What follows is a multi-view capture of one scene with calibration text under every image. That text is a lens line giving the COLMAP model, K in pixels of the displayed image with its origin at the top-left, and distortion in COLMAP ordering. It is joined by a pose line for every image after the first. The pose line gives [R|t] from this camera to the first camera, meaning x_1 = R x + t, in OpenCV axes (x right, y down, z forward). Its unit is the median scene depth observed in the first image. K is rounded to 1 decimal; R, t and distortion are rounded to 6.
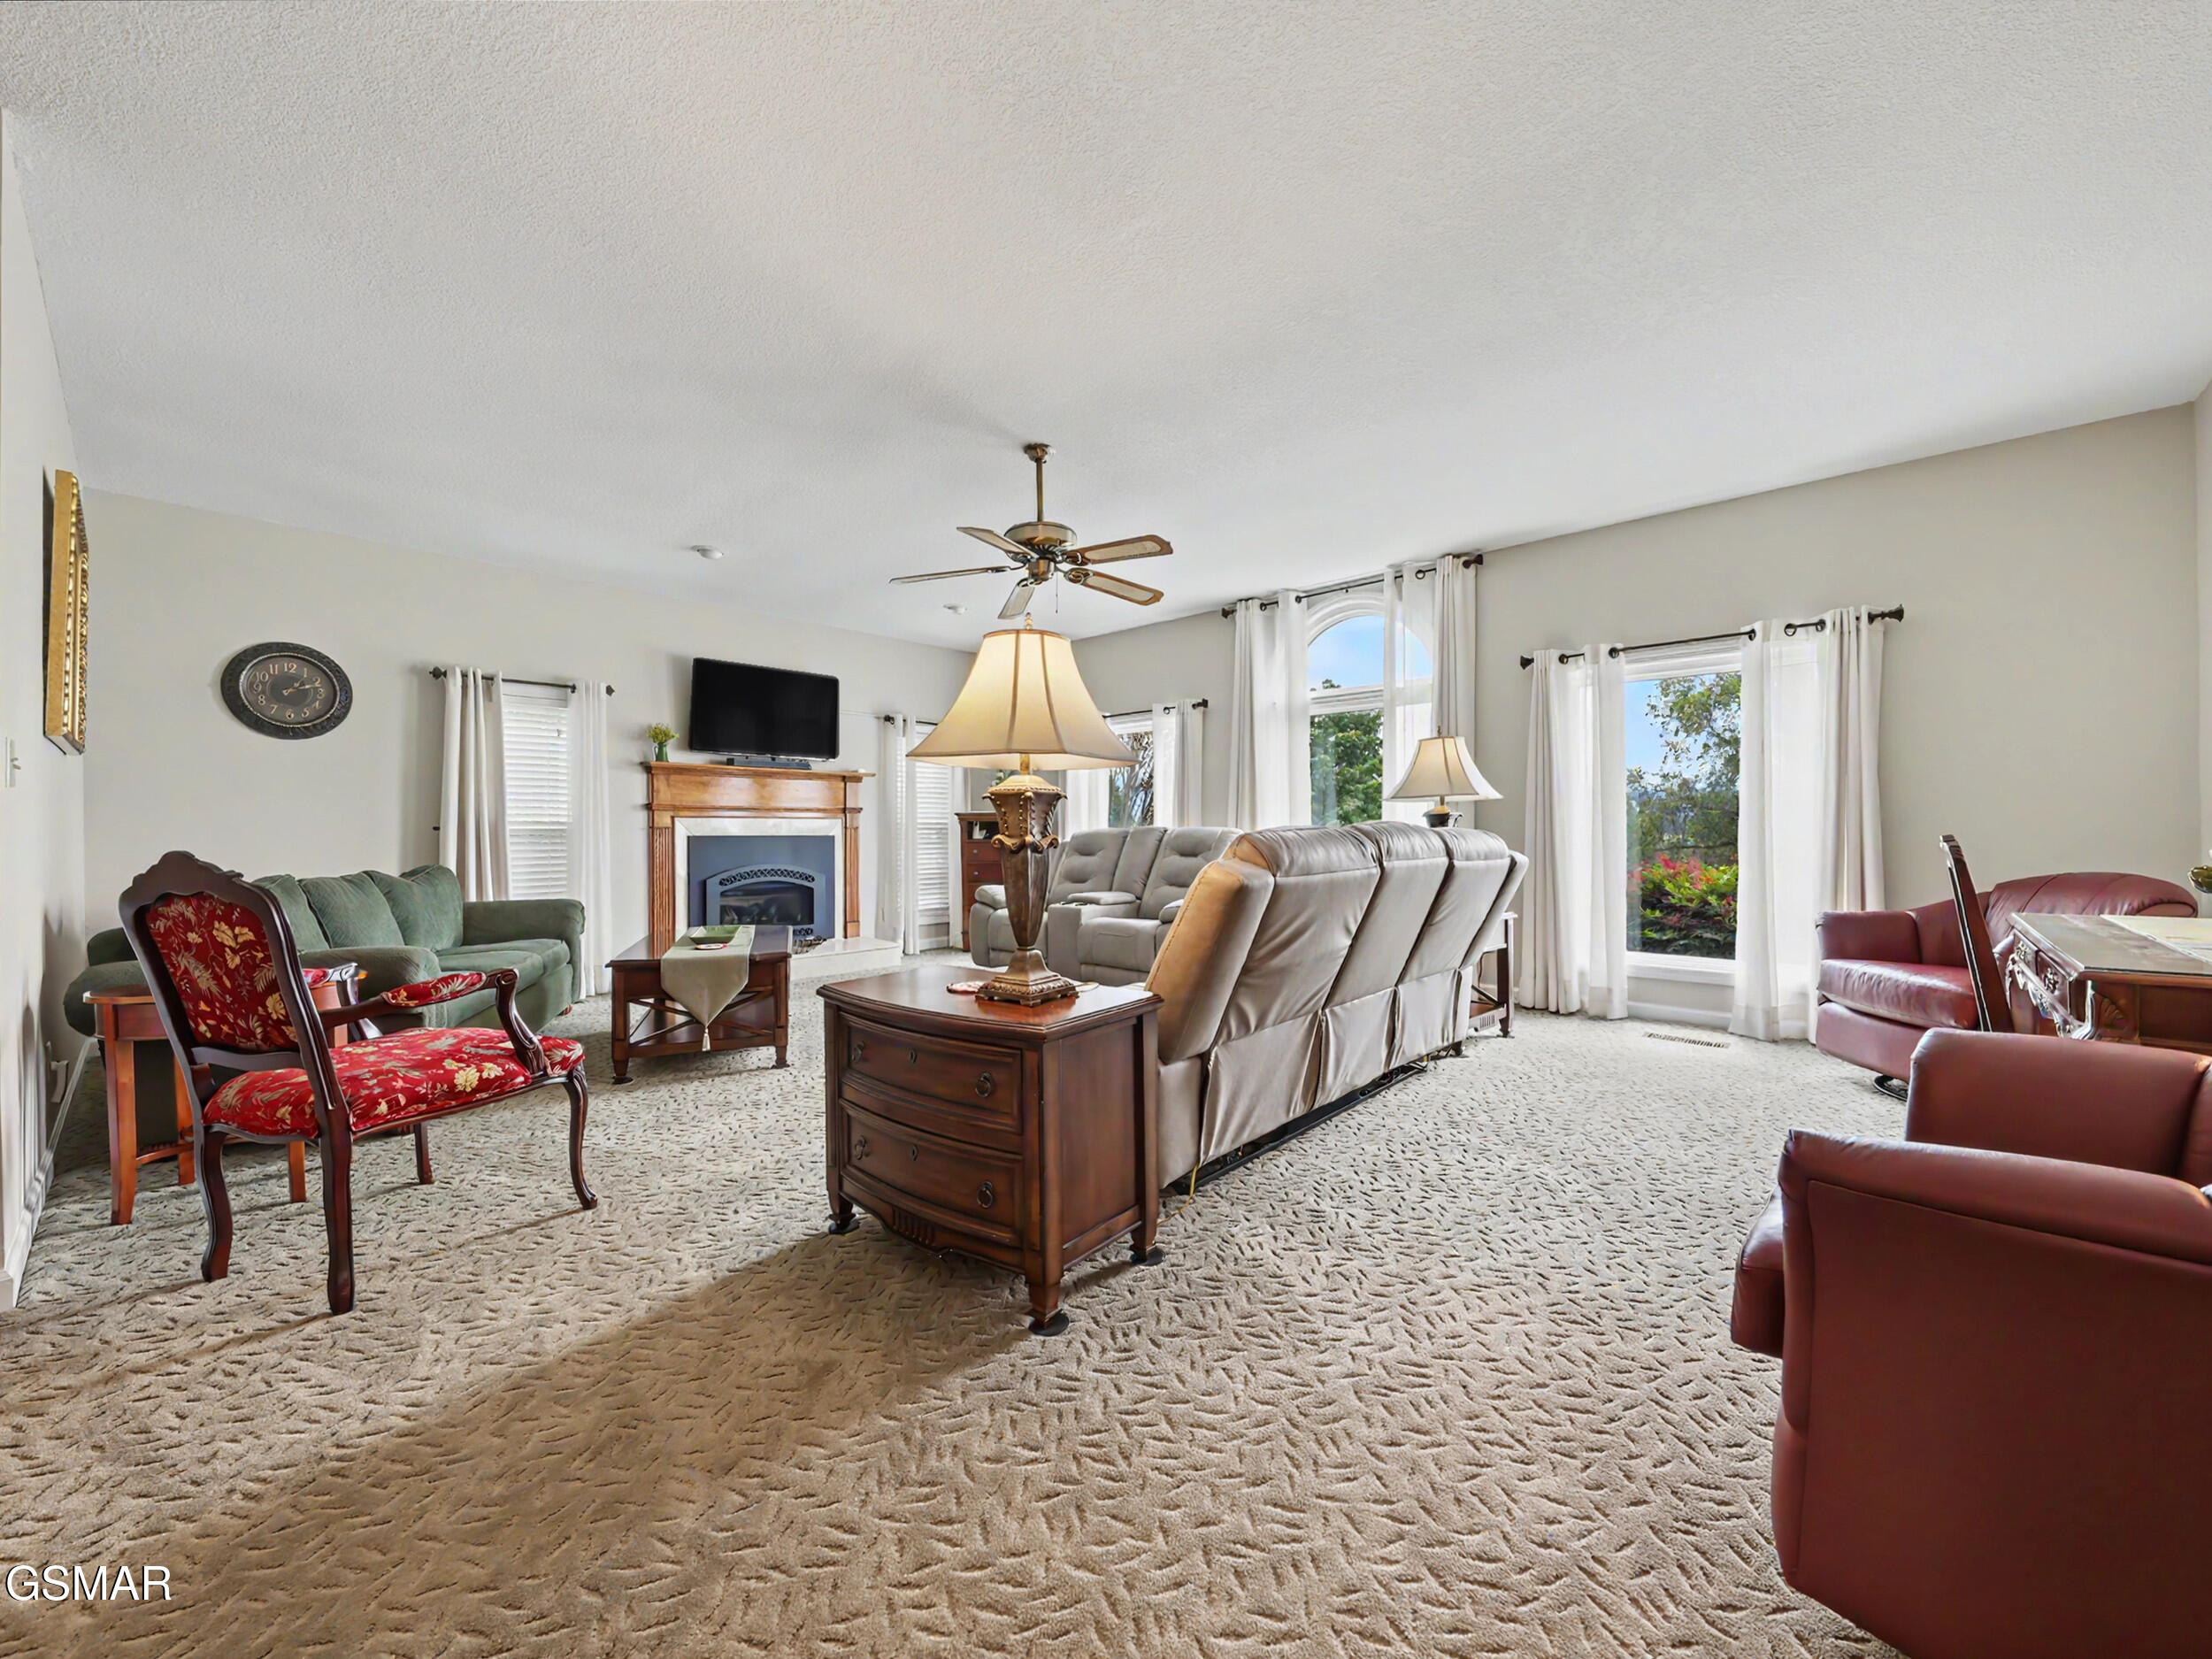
lens RADIAL K [[867.9, 0, 1088.3], [0, 867.9, 826.1], [0, 0, 1]] dist [-0.017020, -0.000856]
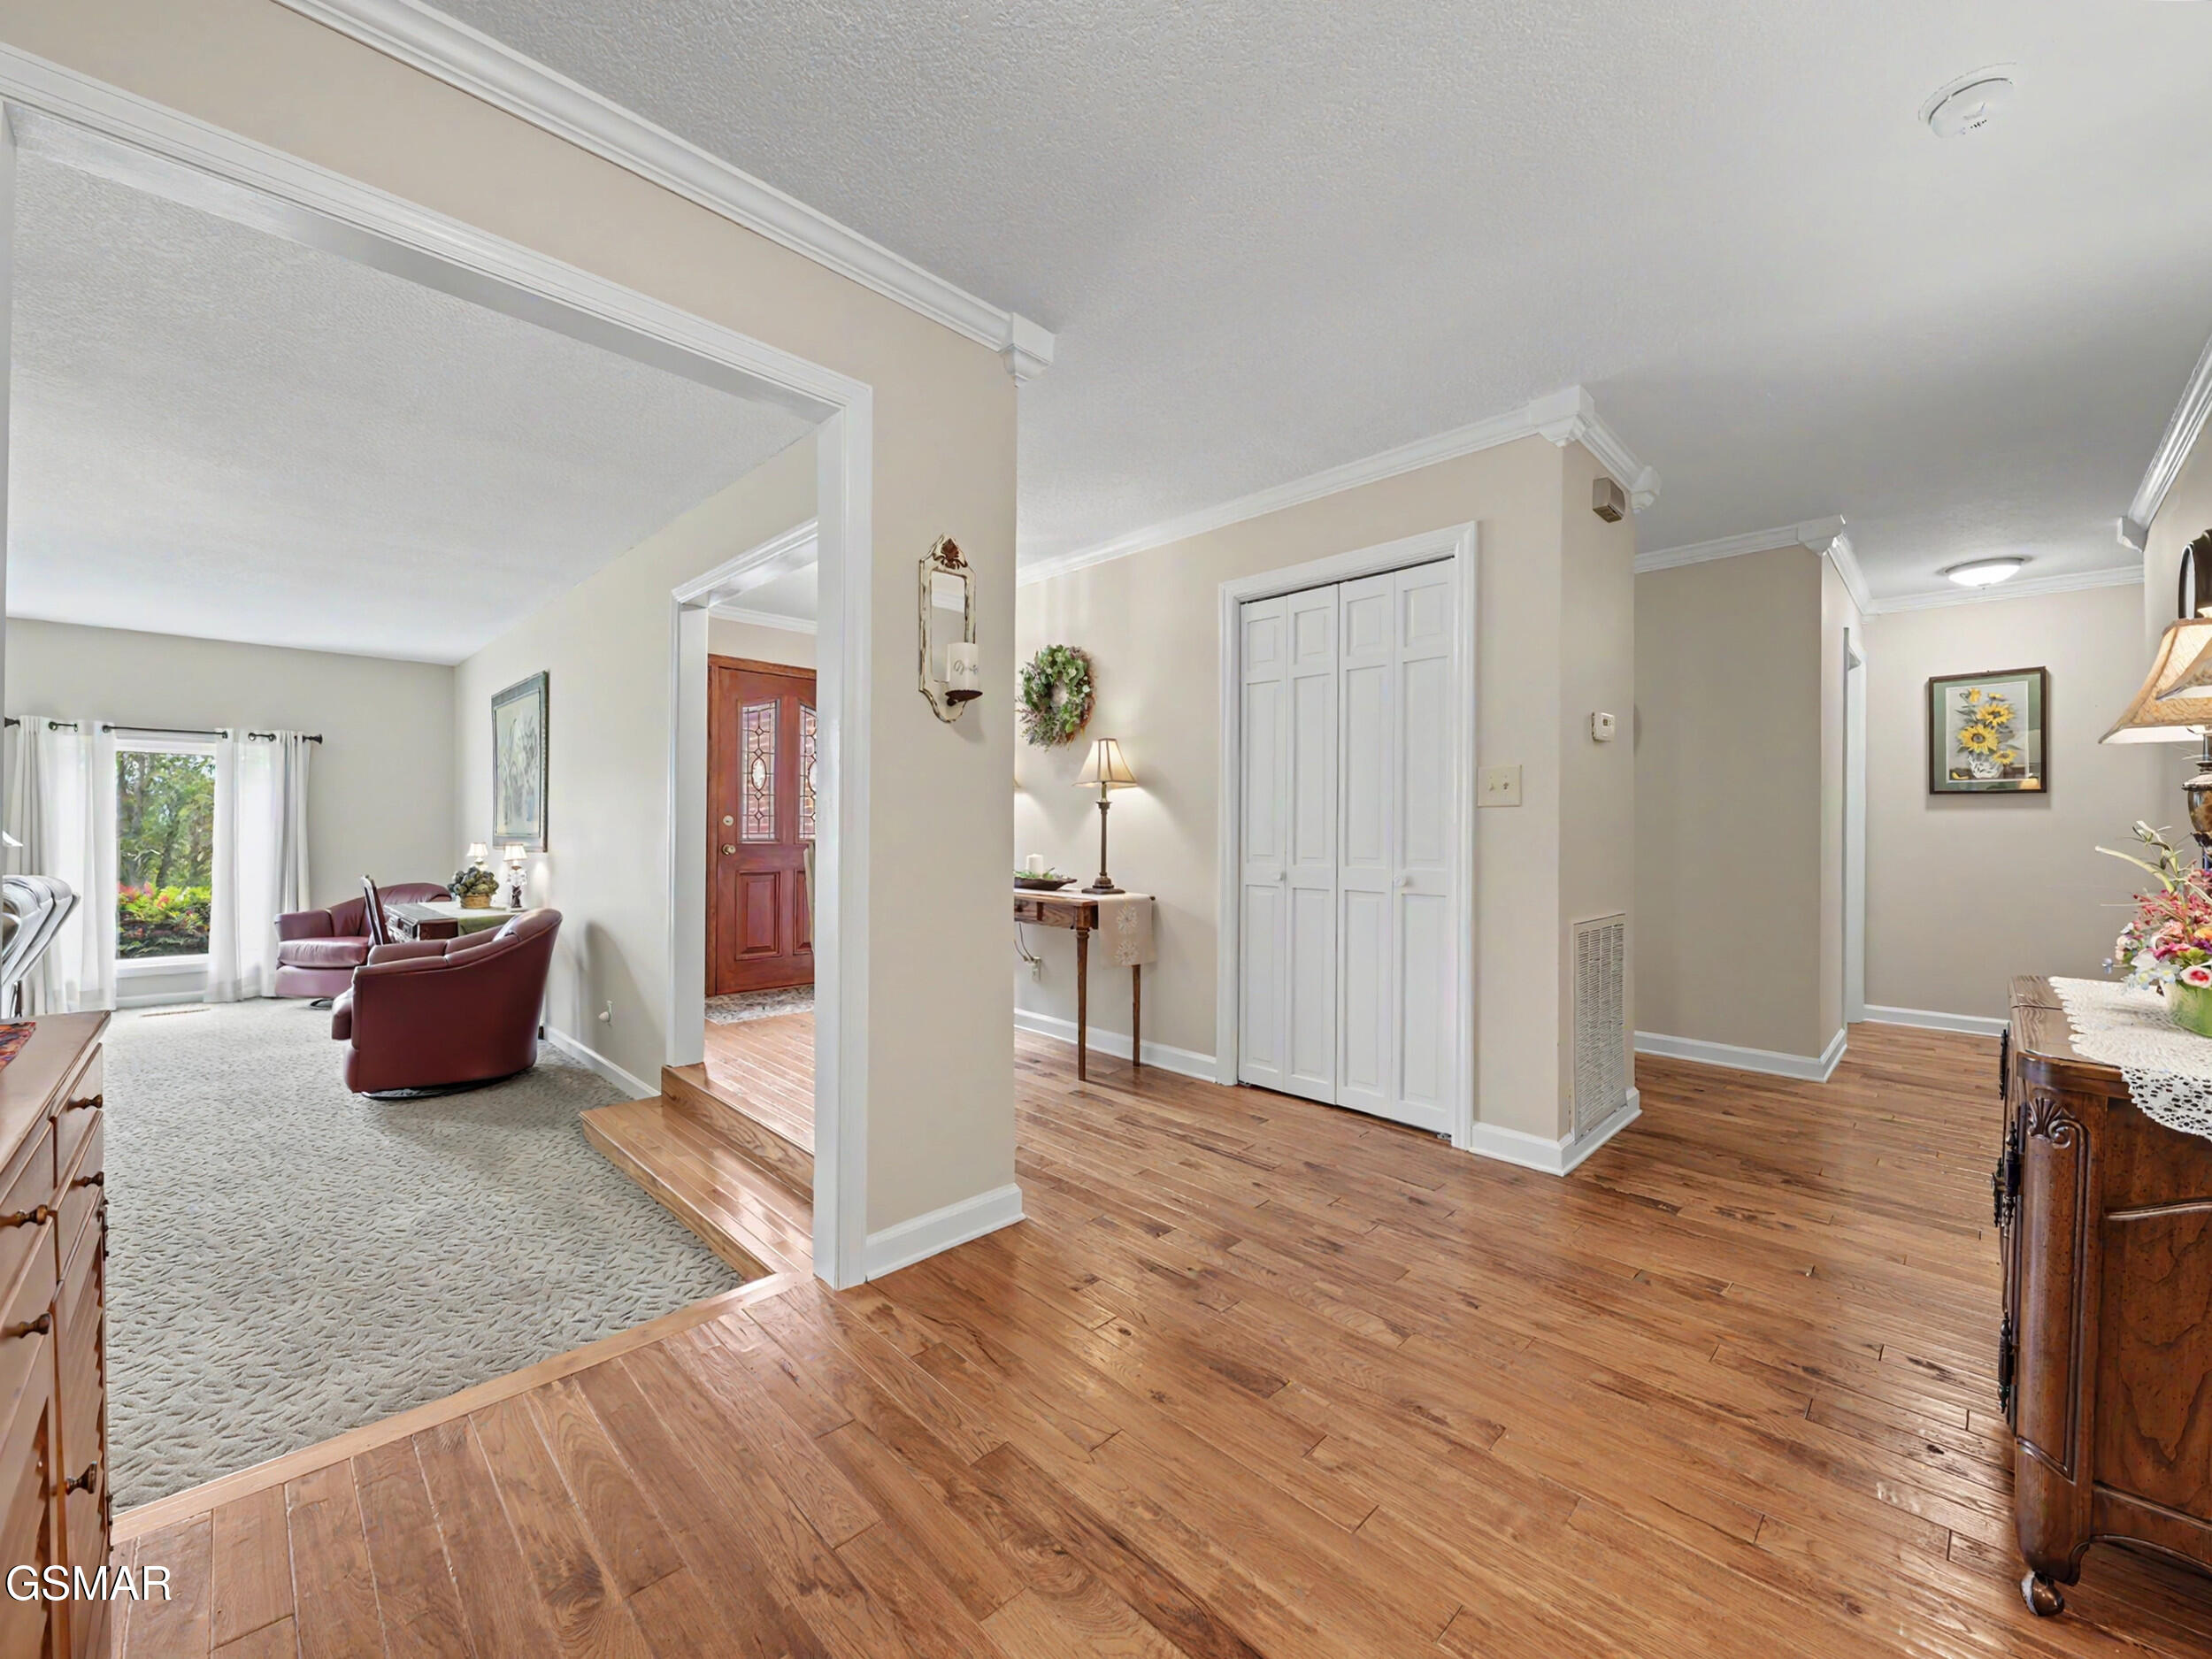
lens RADIAL K [[867.9, 0, 1089.3], [0, 867.9, 835.1], [0, 0, 1]] dist [-0.017020, -0.000856]
pose [[0.018037, 0.004997, 0.999825, -0.704385], [-0.007609, 0.999959, -0.004860, -0.052924], [-0.999808, -0.007520, 0.018074, -0.554406]]
